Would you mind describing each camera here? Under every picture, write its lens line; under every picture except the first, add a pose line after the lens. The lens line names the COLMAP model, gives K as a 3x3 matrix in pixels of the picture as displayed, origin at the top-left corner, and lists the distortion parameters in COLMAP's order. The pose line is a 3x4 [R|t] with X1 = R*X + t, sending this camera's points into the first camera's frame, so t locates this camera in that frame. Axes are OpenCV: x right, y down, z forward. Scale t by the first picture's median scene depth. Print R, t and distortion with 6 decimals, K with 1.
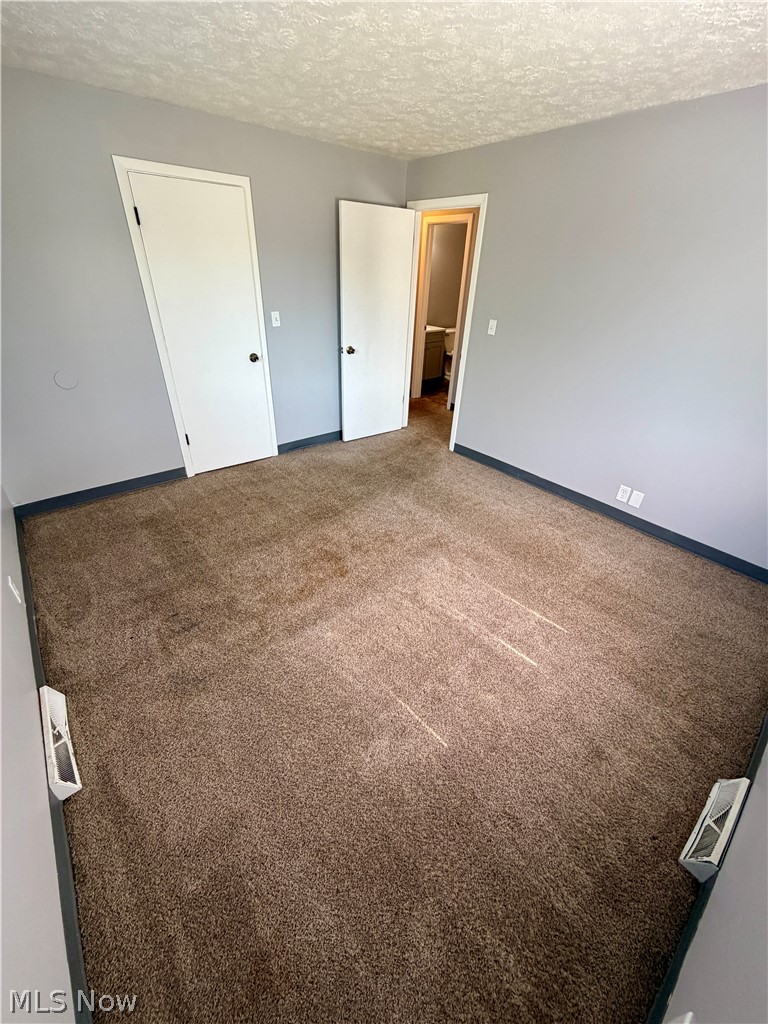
lens RADIAL K [[407.7, 0, 382.2], [0, 407.7, 508.7], [0, 0, 1]] dist [0.000332, 0.000362]
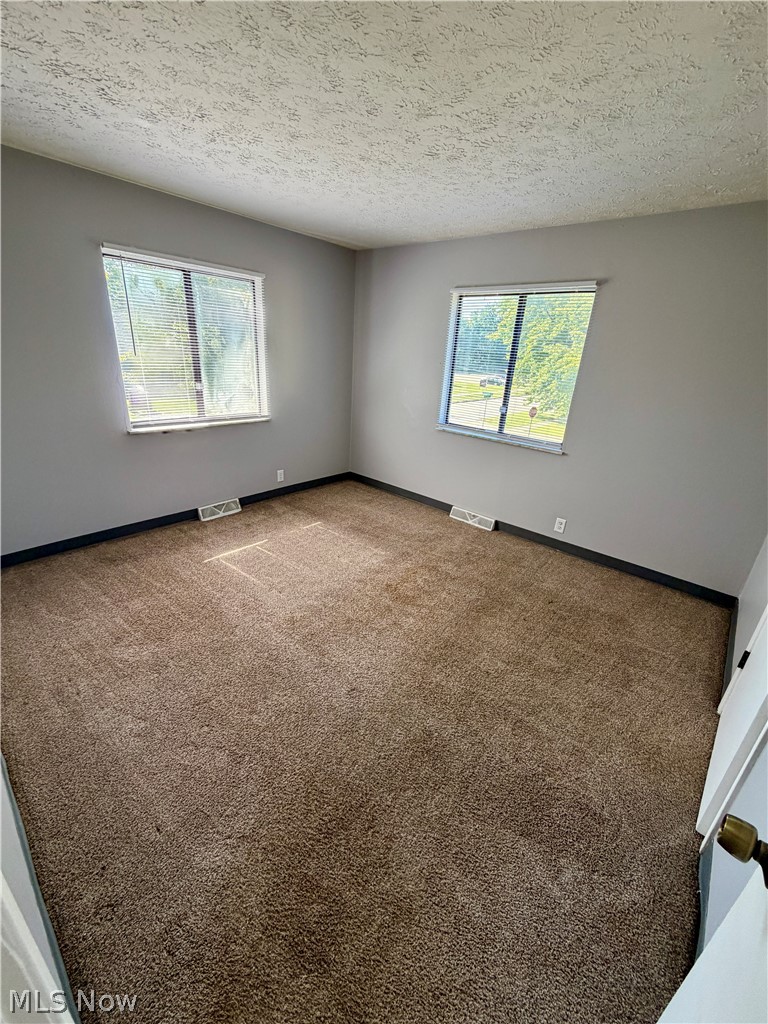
lens RADIAL K [[407.7, 0, 382.2], [0, 407.7, 508.7], [0, 0, 1]] dist [0.000332, 0.000362]
pose [[-0.984294, -0.022052, -0.175153, 0.139945], [-0.152280, 0.607976, 0.779215, -0.970189], [0.089306, 0.793649, -0.601785, 1.714780]]
